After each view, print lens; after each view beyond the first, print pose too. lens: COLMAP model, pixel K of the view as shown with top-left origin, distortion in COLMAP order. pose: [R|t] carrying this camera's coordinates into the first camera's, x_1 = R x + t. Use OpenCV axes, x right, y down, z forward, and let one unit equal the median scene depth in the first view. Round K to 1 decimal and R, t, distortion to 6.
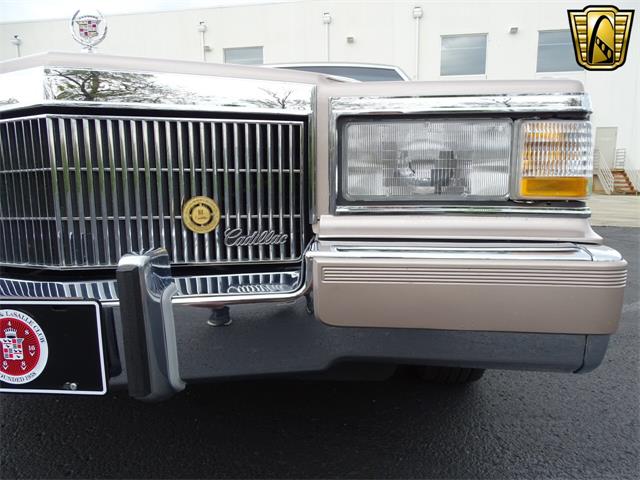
lens RADIAL K [[460.1, 0, 307.7], [0, 460.1, 223.1], [0, 0, 1]] dist [-0.003460, 0.010789]
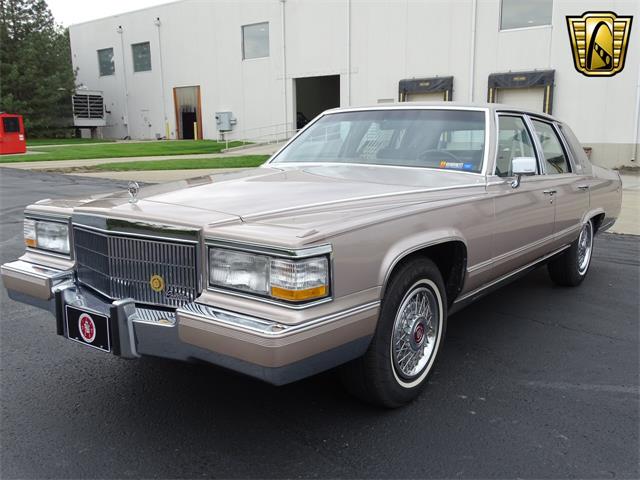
lens RADIAL K [[604.4, 0, 322.2], [0, 604.4, 238.5], [0, 0, 1]] dist [-0.027677, 0.000000]
pose [[0.854685, 0.089492, -0.511375, 1.907653], [-0.060428, 0.995484, 0.073217, -0.492846], [0.515617, -0.031676, 0.856233, -1.061637]]
